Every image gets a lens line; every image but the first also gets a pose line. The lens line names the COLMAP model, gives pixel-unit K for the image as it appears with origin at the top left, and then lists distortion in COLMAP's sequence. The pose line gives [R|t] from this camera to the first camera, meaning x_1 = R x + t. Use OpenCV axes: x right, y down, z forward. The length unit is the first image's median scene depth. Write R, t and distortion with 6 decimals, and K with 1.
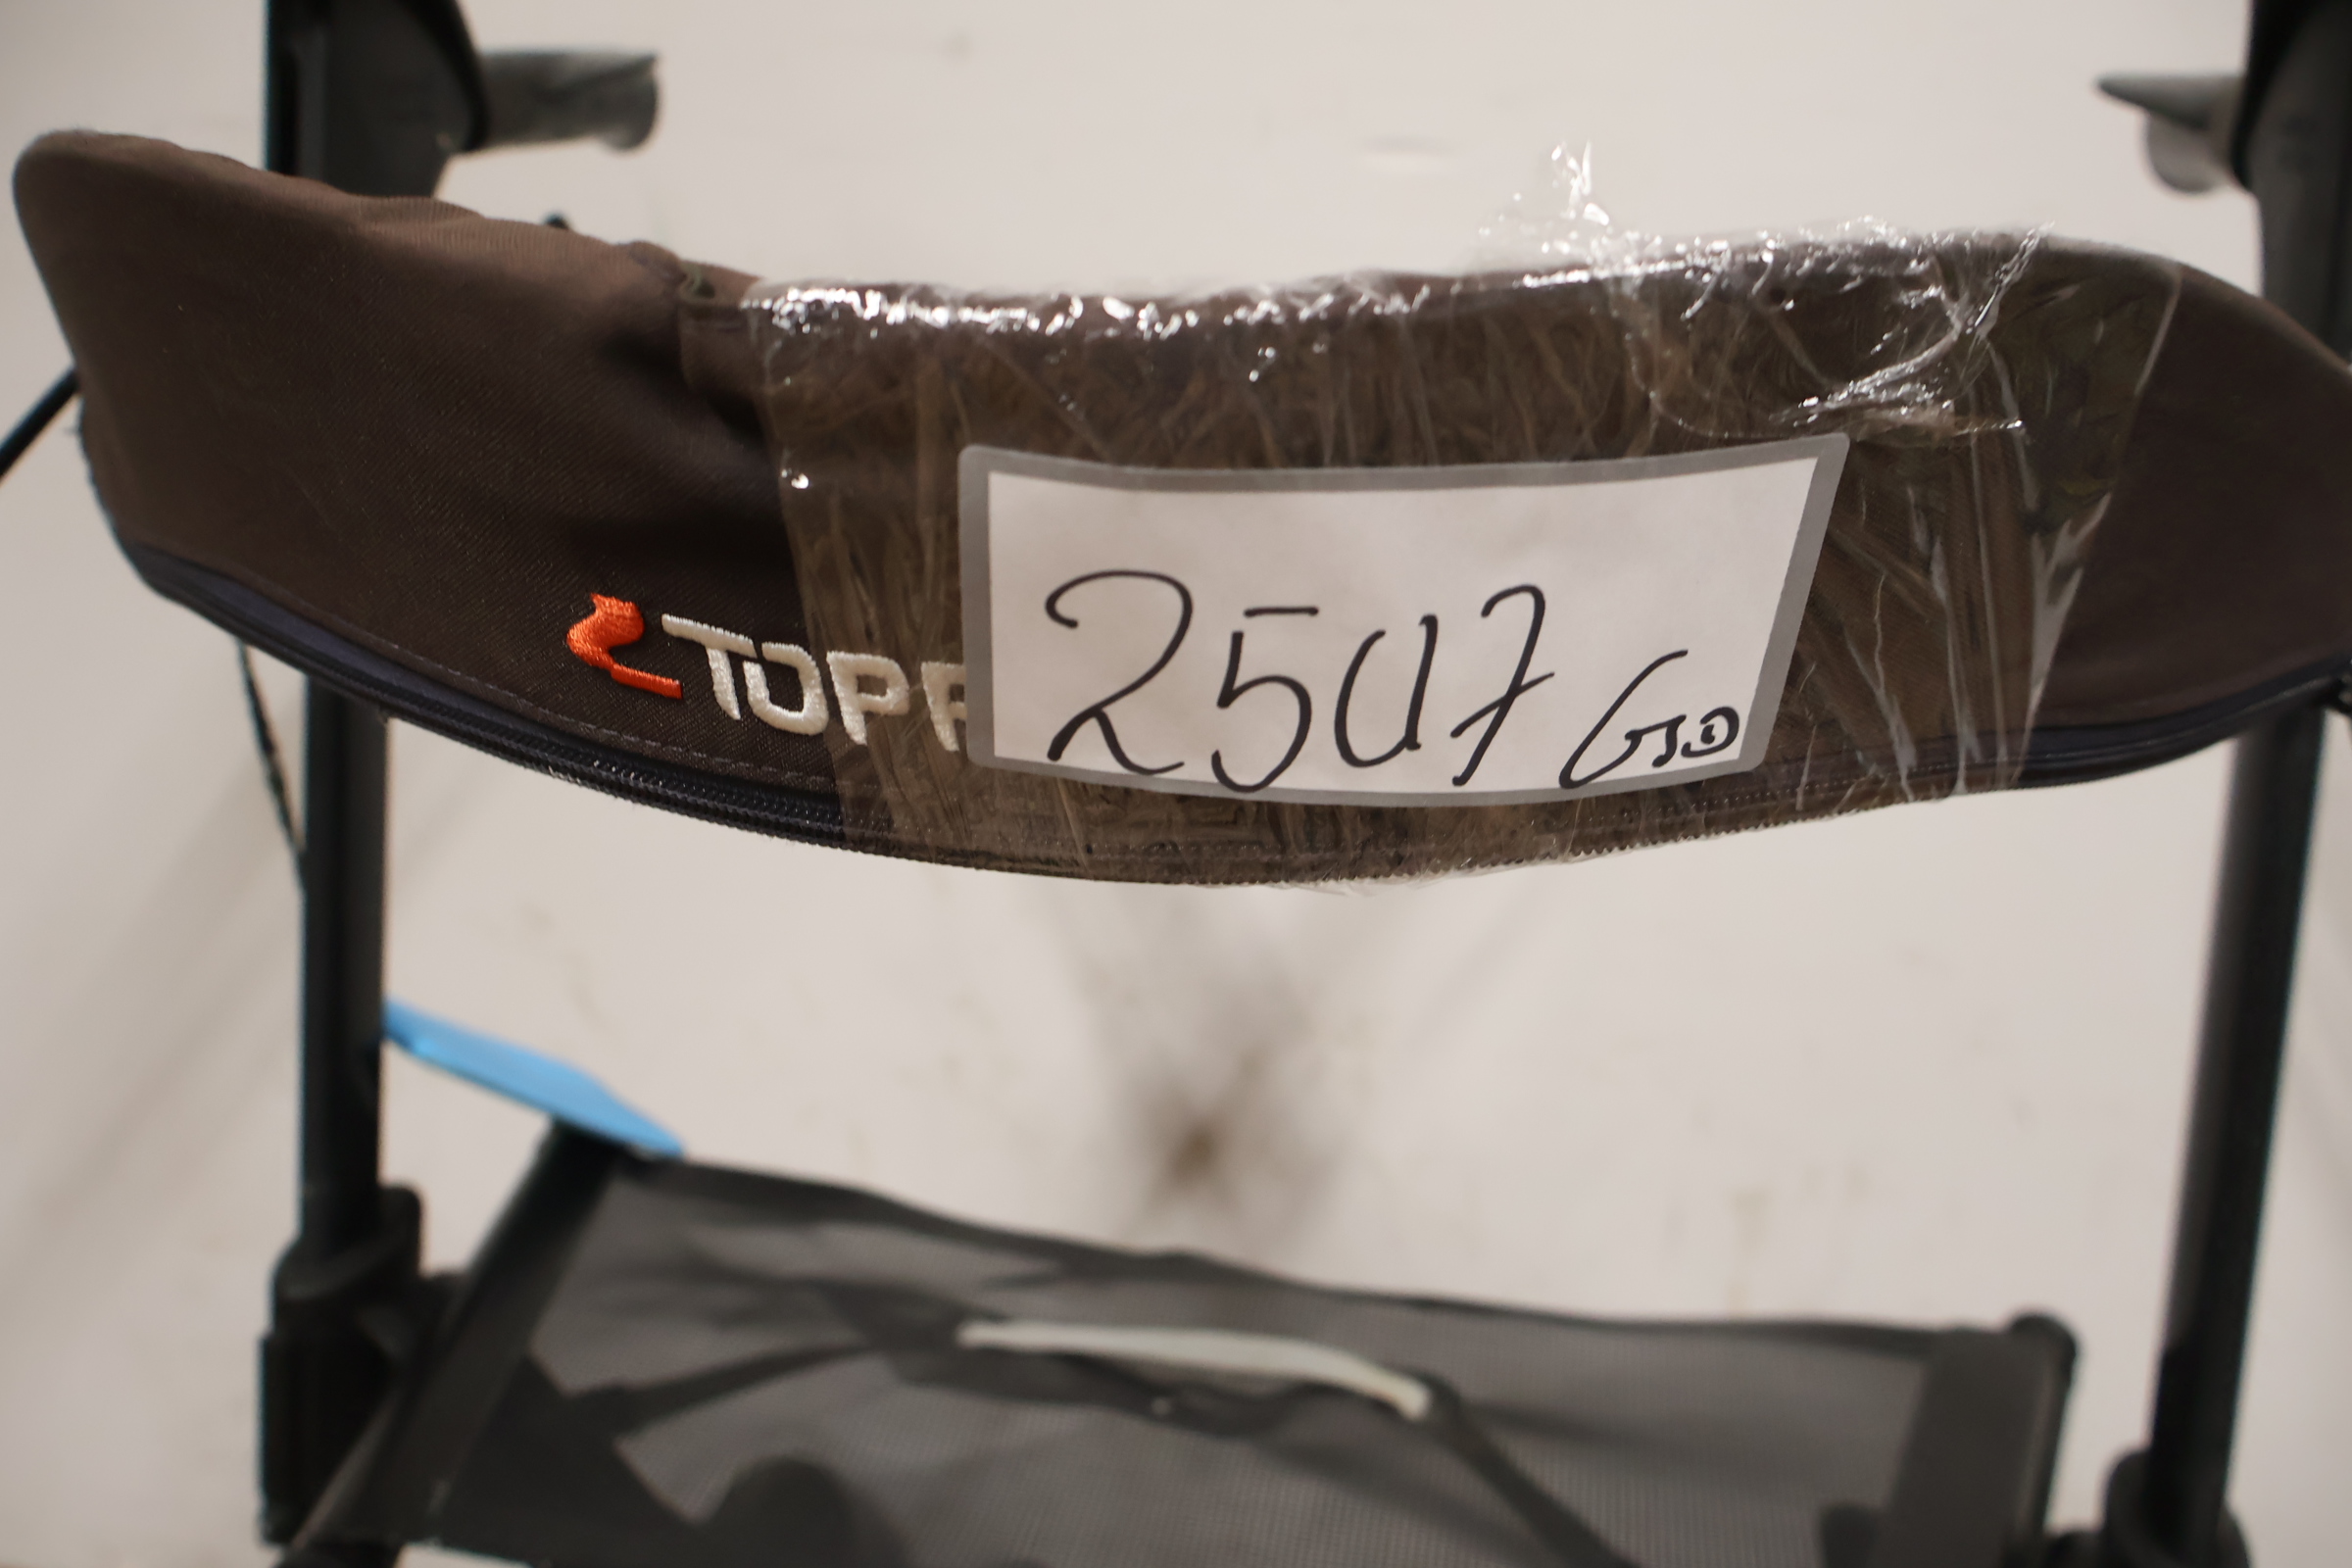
lens RADIAL K [[2006.0, 0, 1153.4], [0, 2006.0, 782.4], [0, 0, 1]] dist [-0.005572, -0.000327]
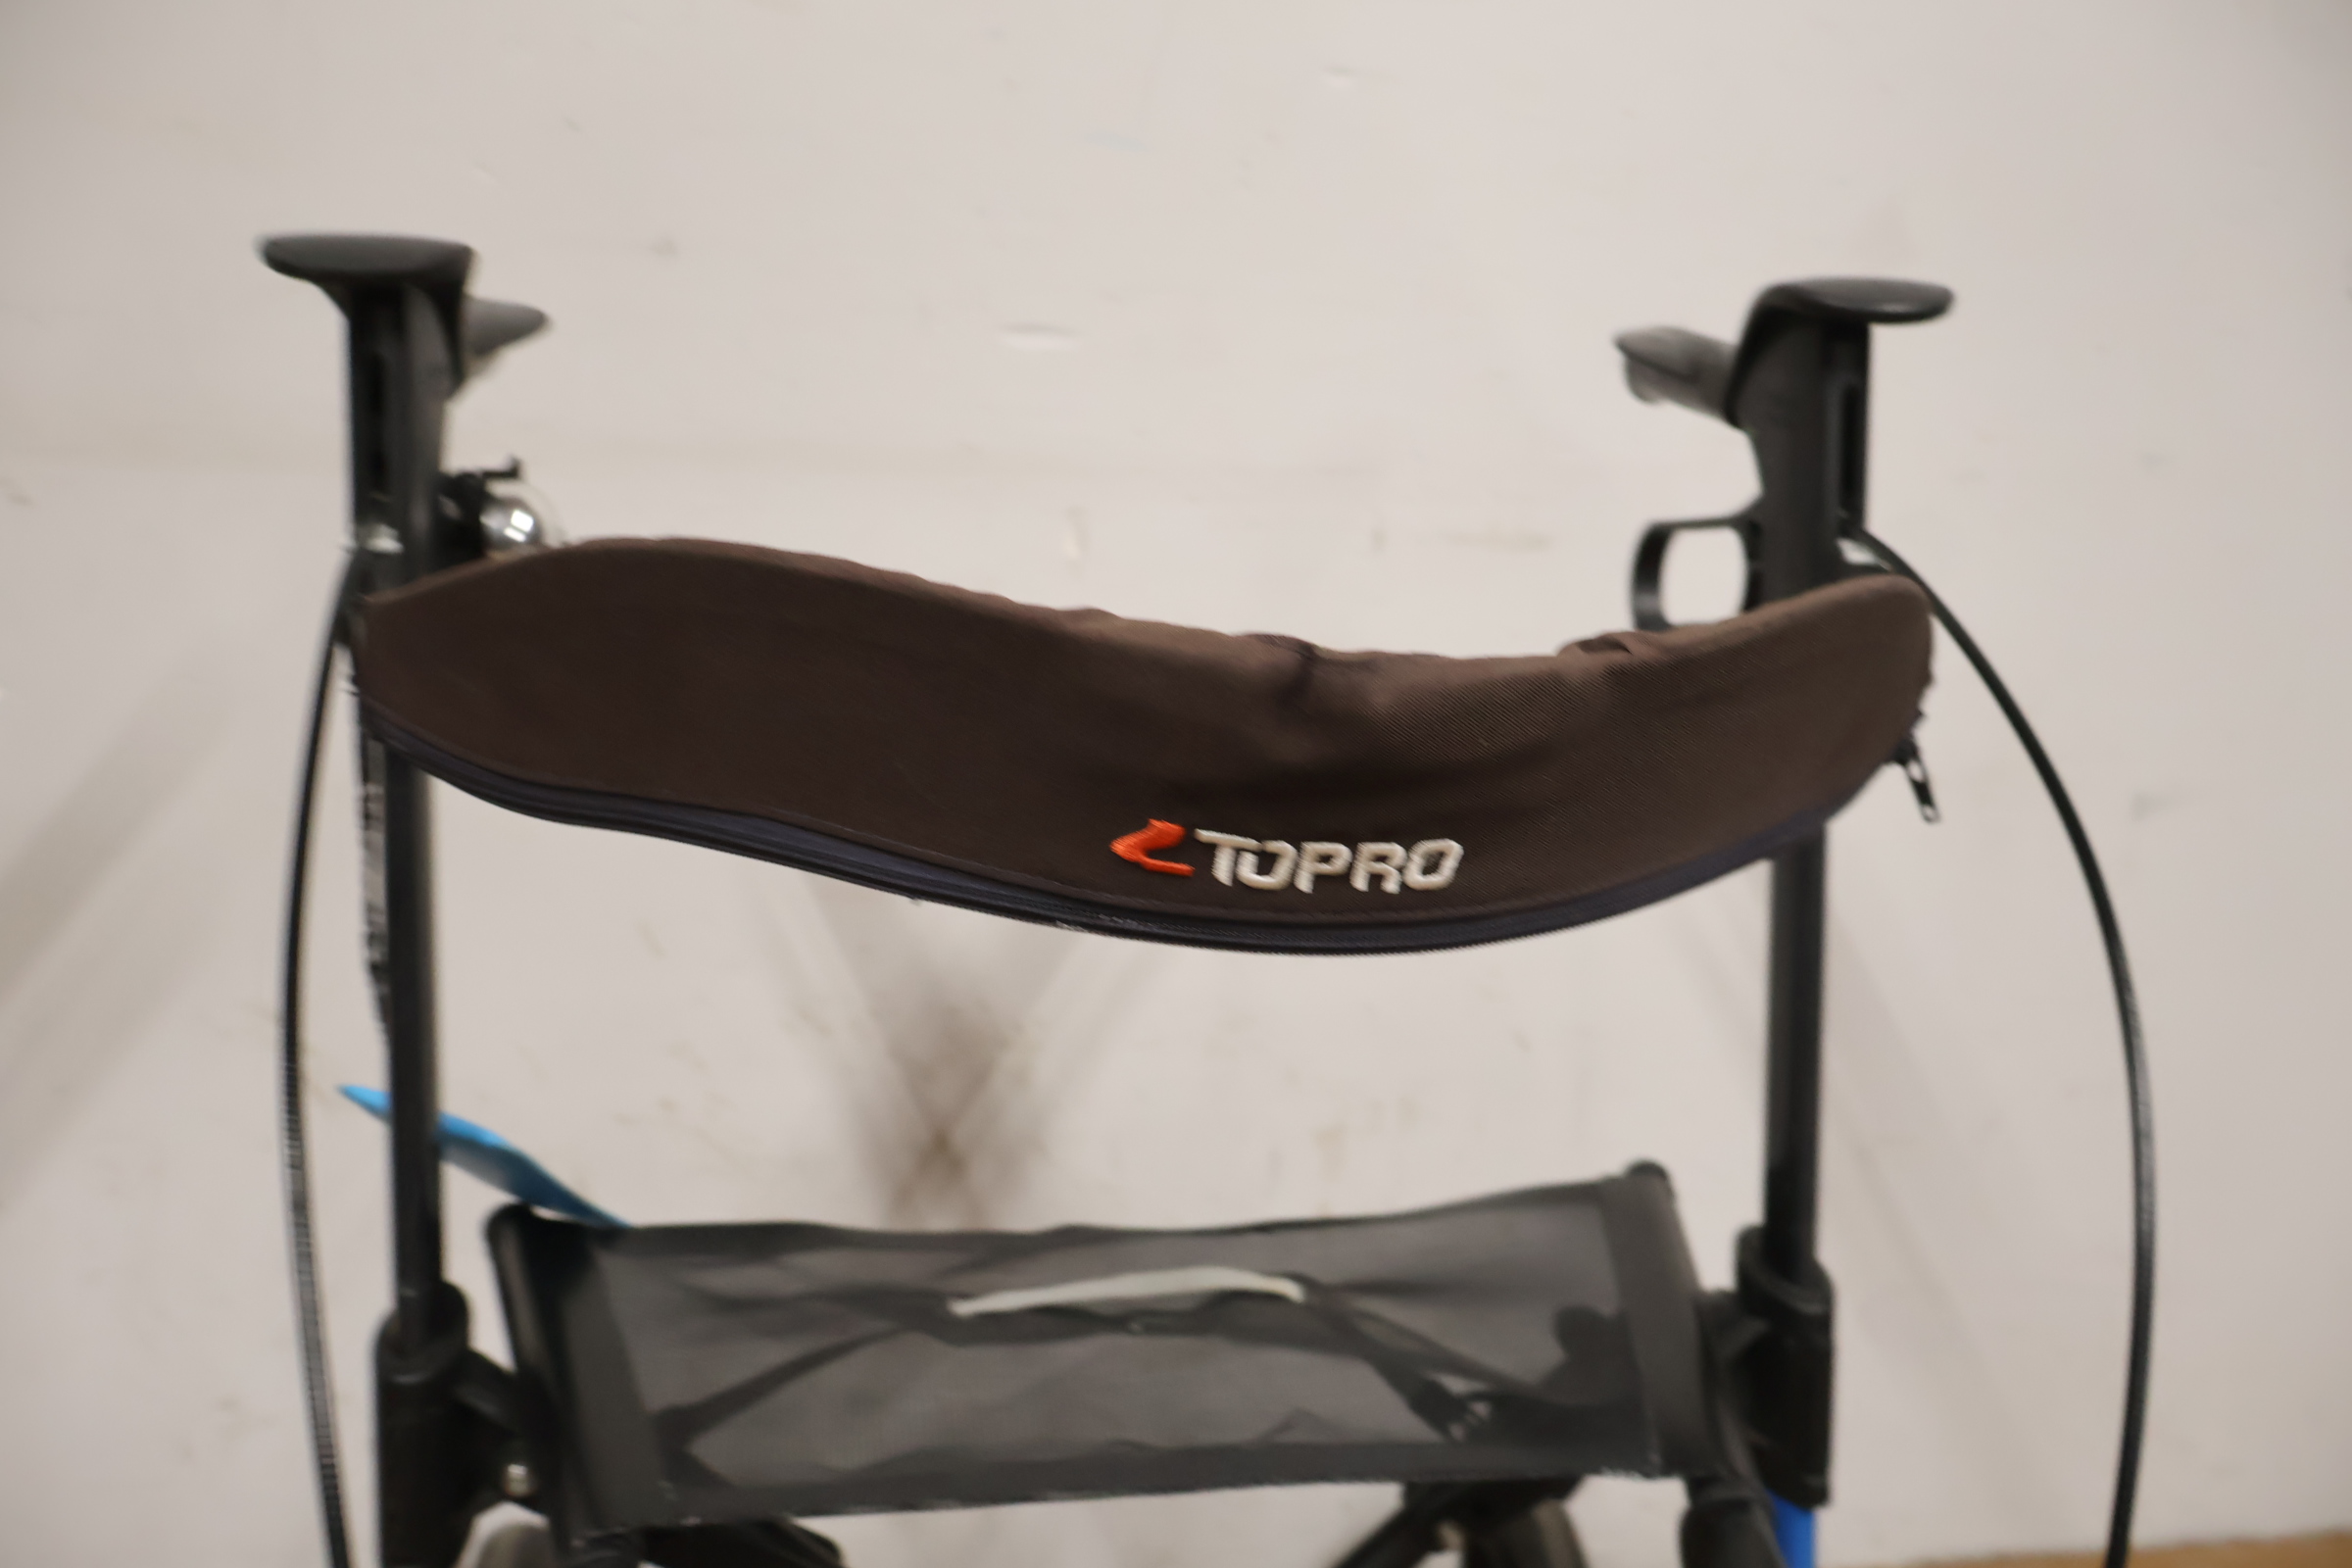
lens RADIAL K [[2006.0, 0, 1165.6], [0, 2006.0, 800.6], [0, 0, 1]] dist [-0.005572, -0.000327]
pose [[0.930235, -0.094820, 0.354502, -0.832009], [0.094241, 0.995369, 0.018939, -0.136318], [-0.354656, 0.015791, 0.934863, -0.564572]]
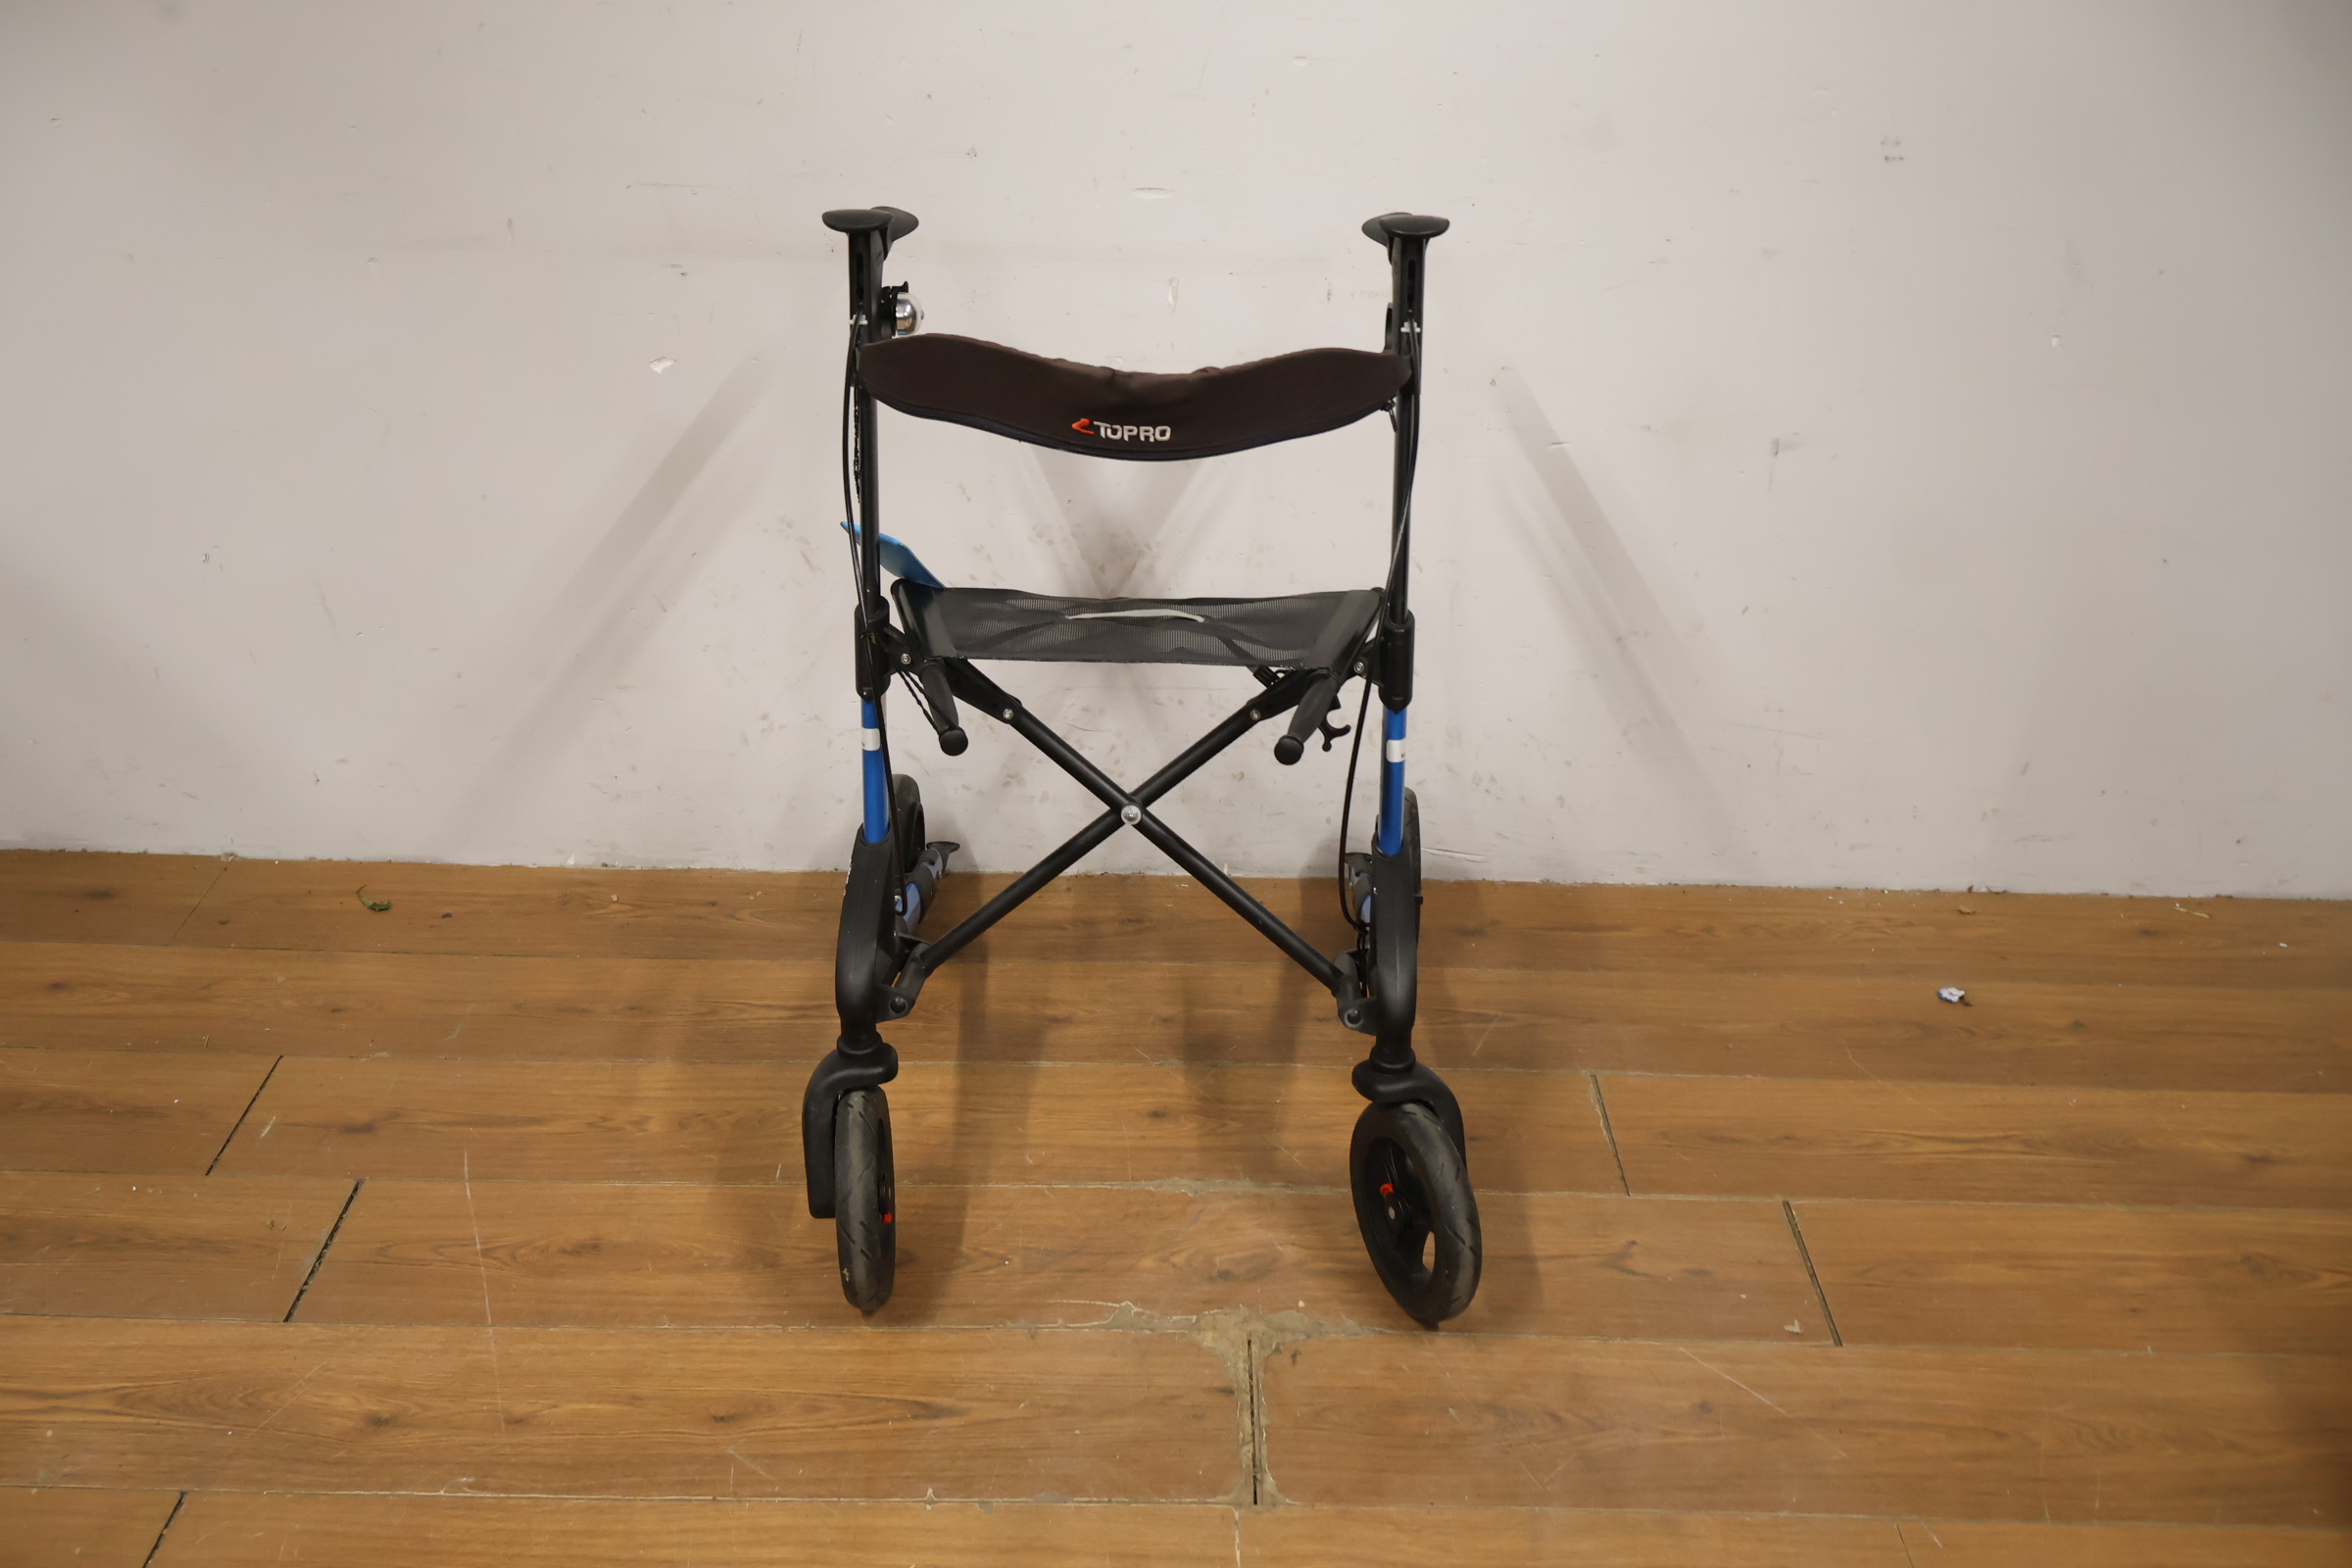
lens RADIAL K [[2006.0, 0, 1169.2], [0, 2006.0, 782.3], [0, 0, 1]] dist [-0.005572, -0.000327]
pose [[0.979944, -0.098677, 0.173126, -1.120664], [0.070430, 0.984221, 0.162324, 0.021502], [-0.186412, -0.146875, 0.971431, -4.845176]]
